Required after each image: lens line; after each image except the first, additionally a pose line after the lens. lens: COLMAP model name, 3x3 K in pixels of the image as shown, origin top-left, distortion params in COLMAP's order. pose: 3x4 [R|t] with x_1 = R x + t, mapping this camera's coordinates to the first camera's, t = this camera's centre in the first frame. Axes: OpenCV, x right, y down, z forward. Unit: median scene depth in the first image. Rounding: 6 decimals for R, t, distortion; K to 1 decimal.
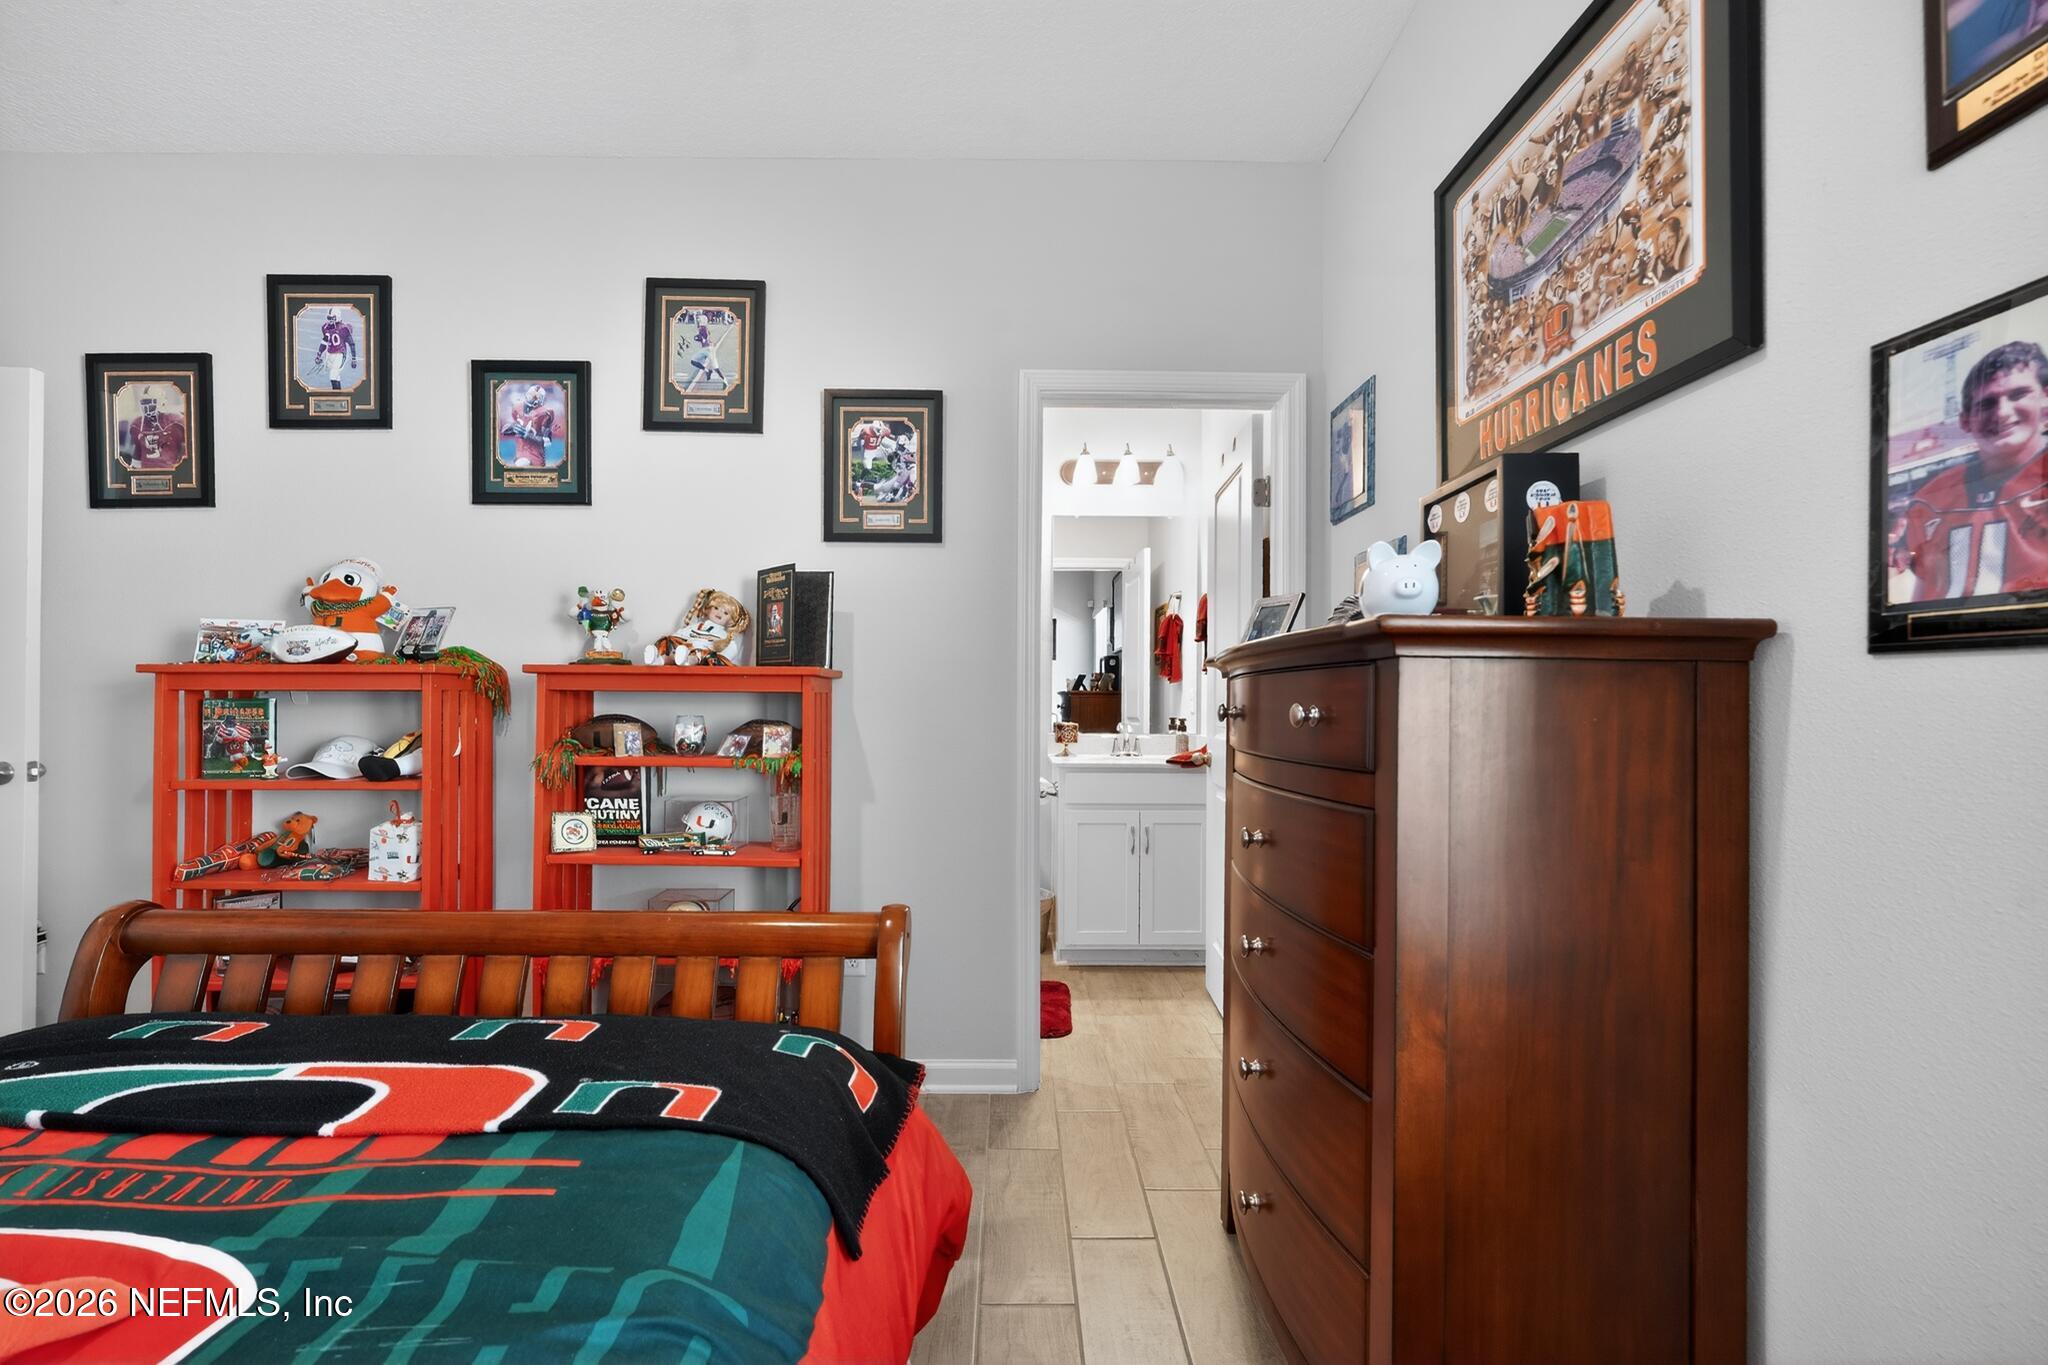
lens RADIAL K [[832.2, 0, 1027.0], [0, 832.2, 733.4], [0, 0, 1]] dist [-0.001669, -0.000056]
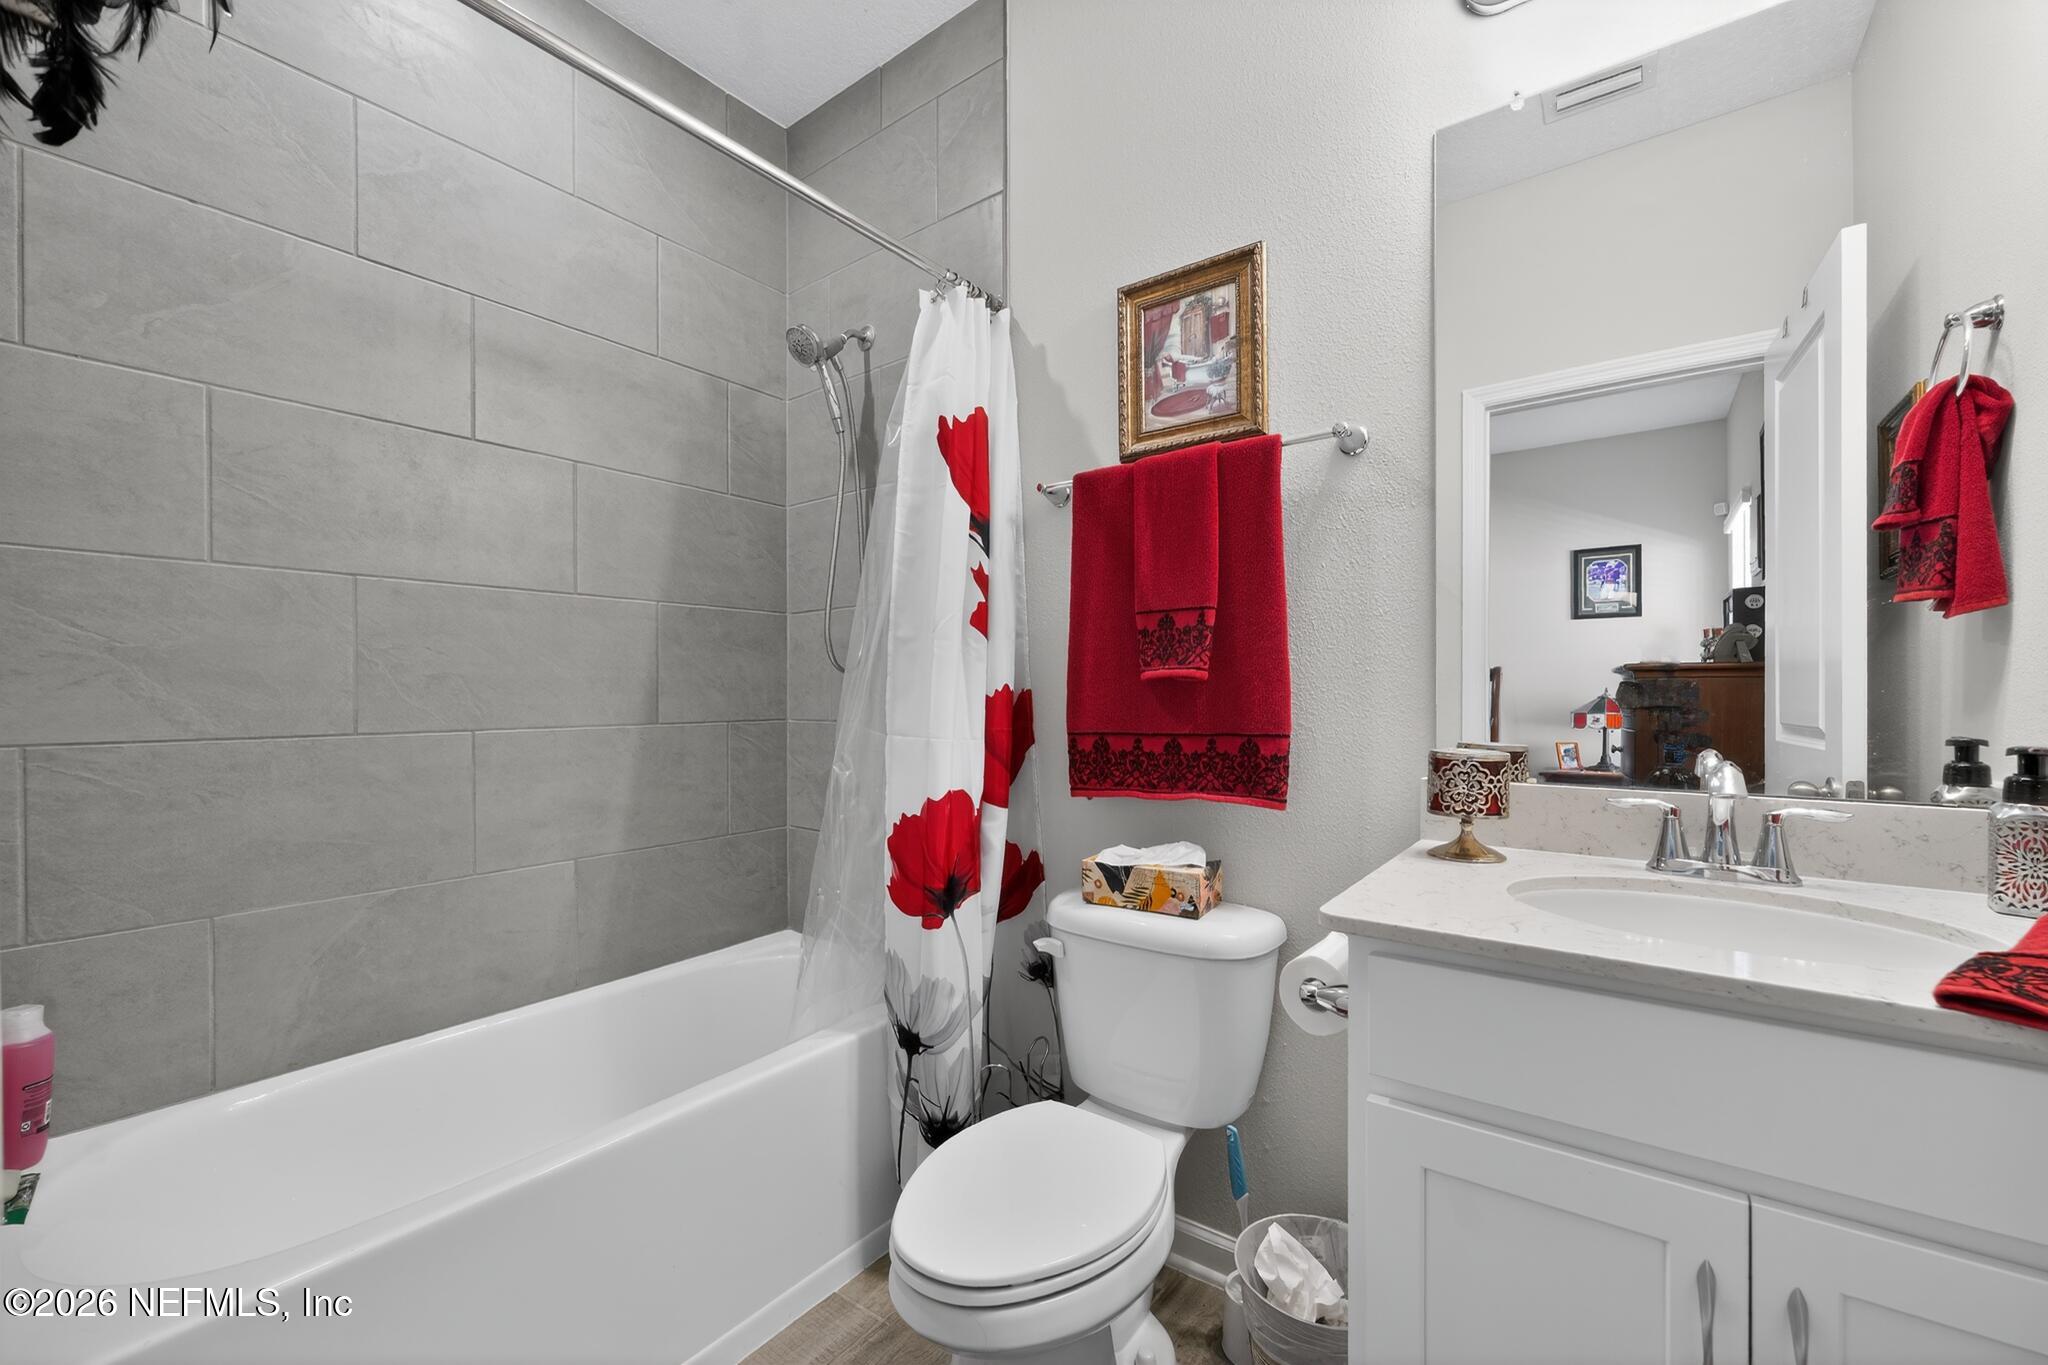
lens RADIAL K [[838.9, 0, 1022.3], [0, 838.9, 692.6], [0, 0, 1]] dist [0.002607, 0.000111]
pose [[0.789616, -0.003206, -0.613593, 0.097367], [-0.025802, 0.998928, -0.038424, -0.016375], [0.613059, 0.046172, 0.788687, 0.575410]]
